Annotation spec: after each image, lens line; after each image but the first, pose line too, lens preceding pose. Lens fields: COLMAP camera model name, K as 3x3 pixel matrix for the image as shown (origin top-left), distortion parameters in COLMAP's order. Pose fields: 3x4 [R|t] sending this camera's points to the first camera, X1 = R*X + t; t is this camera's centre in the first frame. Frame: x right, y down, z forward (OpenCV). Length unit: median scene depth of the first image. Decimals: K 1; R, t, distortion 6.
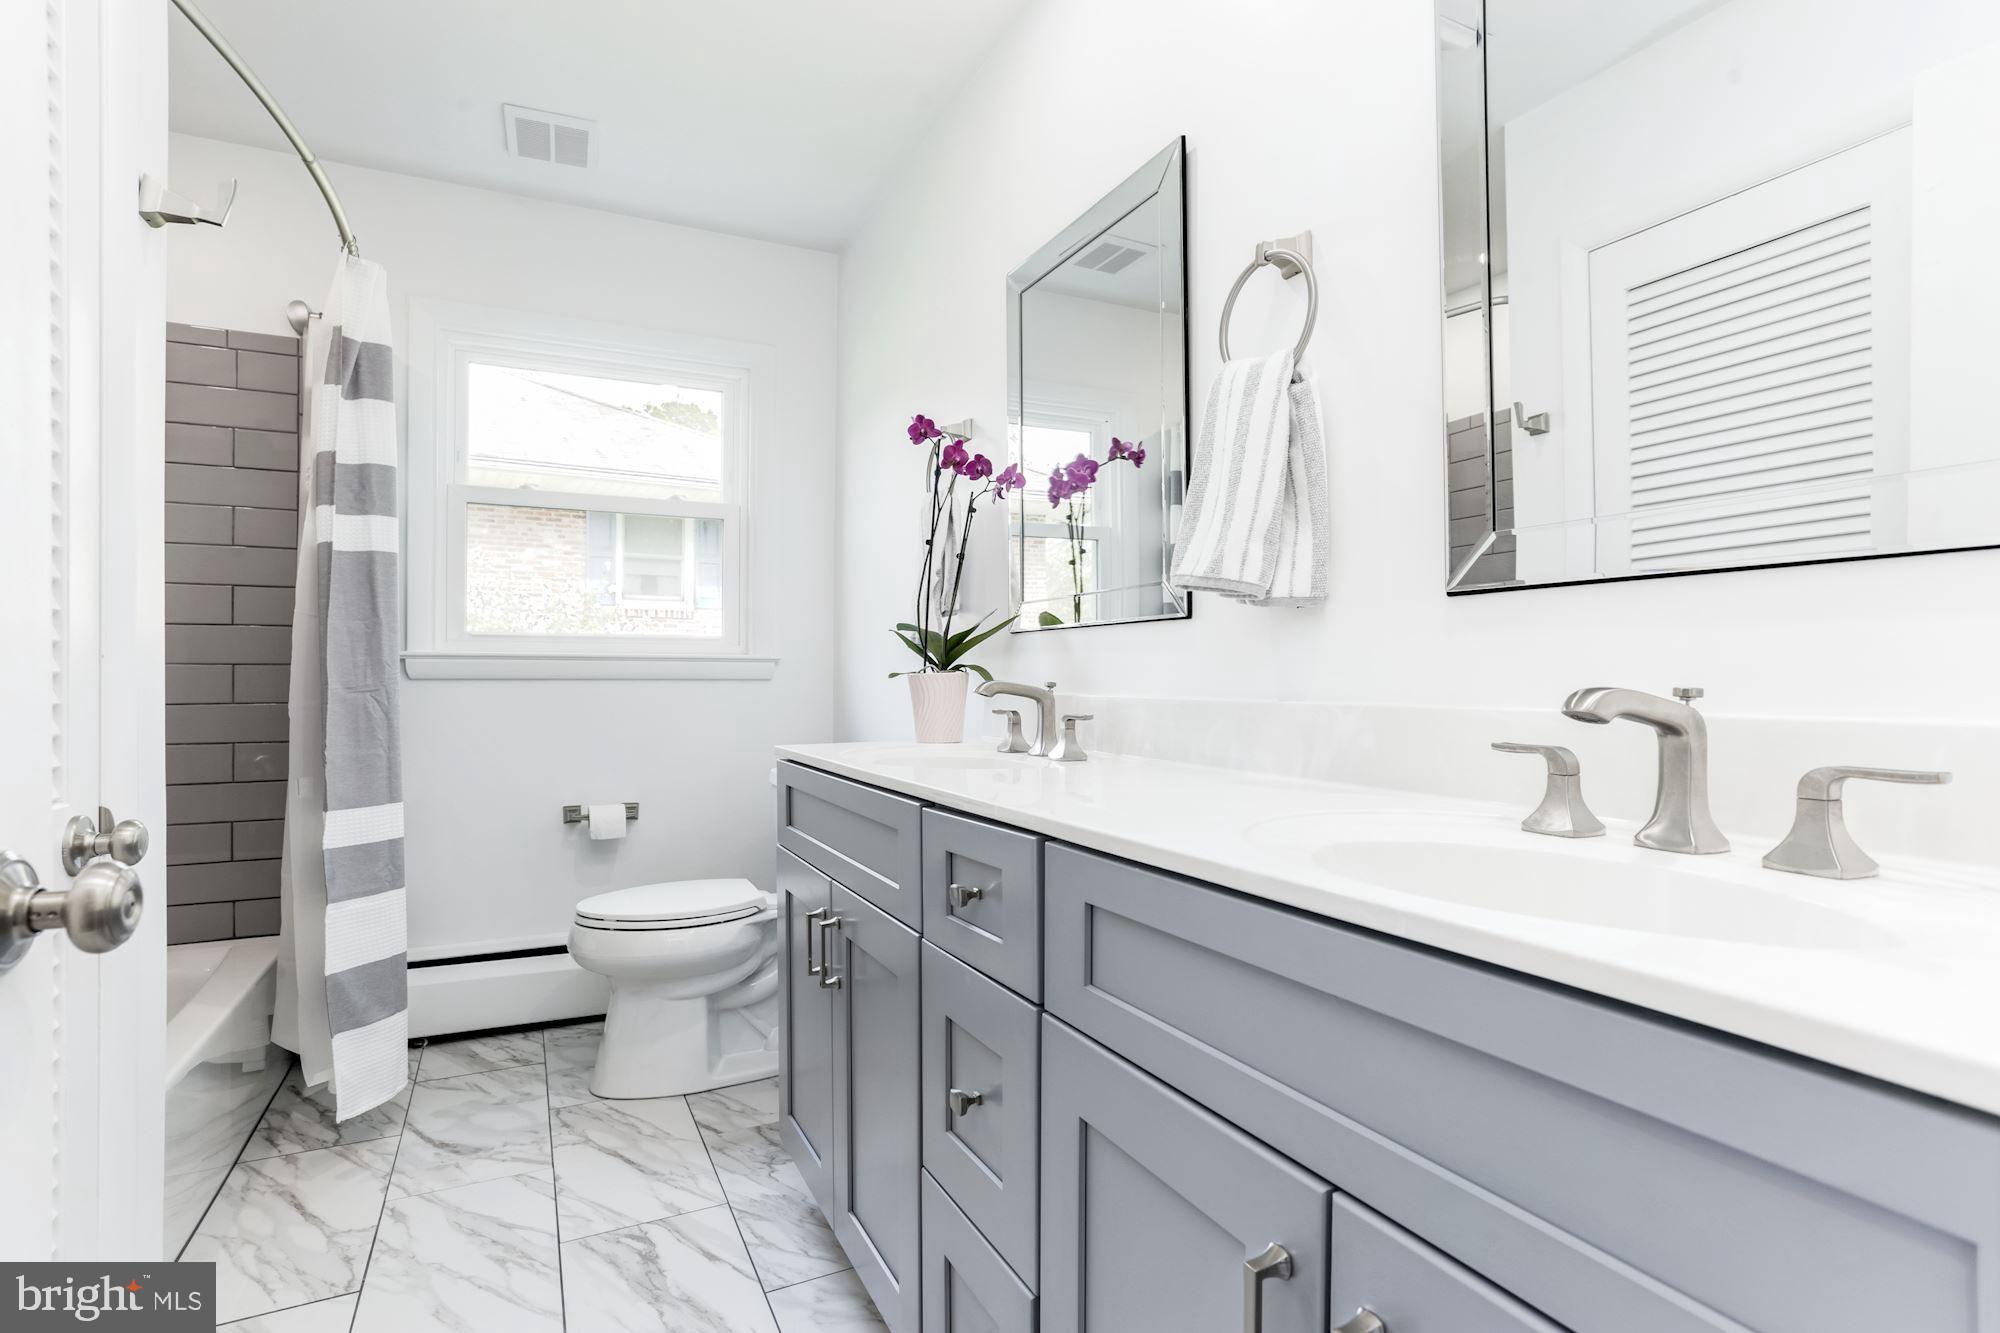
lens RADIAL K [[998.1, 0, 1005.1], [0, 998.1, 638.6], [0, 0, 1]] dist [-0.057558, 0.043631]
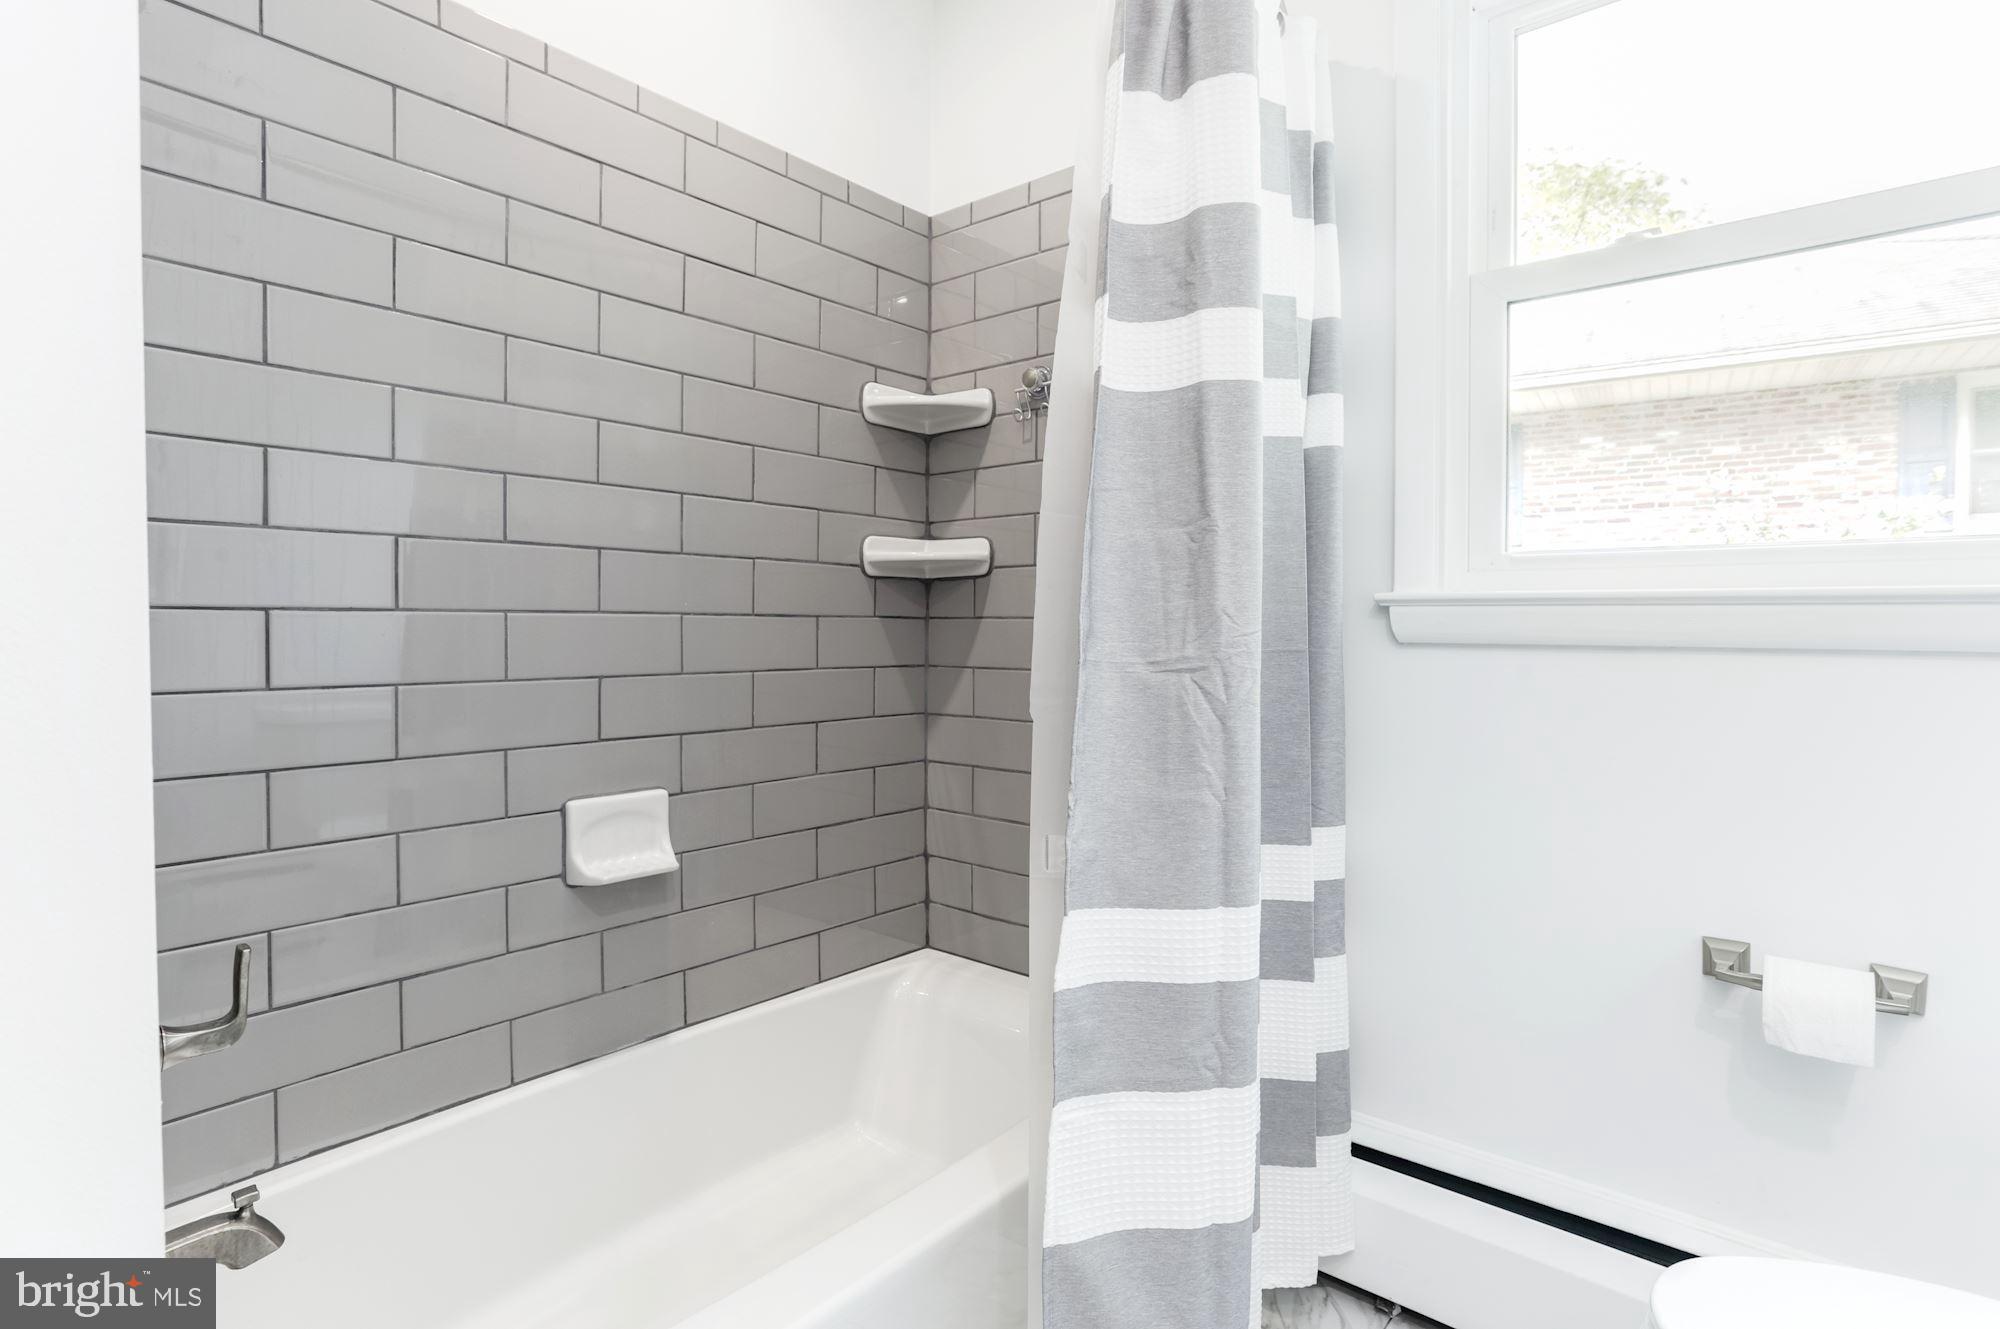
lens RADIAL K [[998.1, 0, 1005.1], [0, 998.1, 636.6], [0, 0, 1]] dist [-0.057558, 0.043631]
pose [[0.408610, 0.025687, -0.912348, -0.231748], [0.018544, 0.999164, 0.036437, 0.016790], [0.912521, -0.031807, 0.407792, 0.704872]]
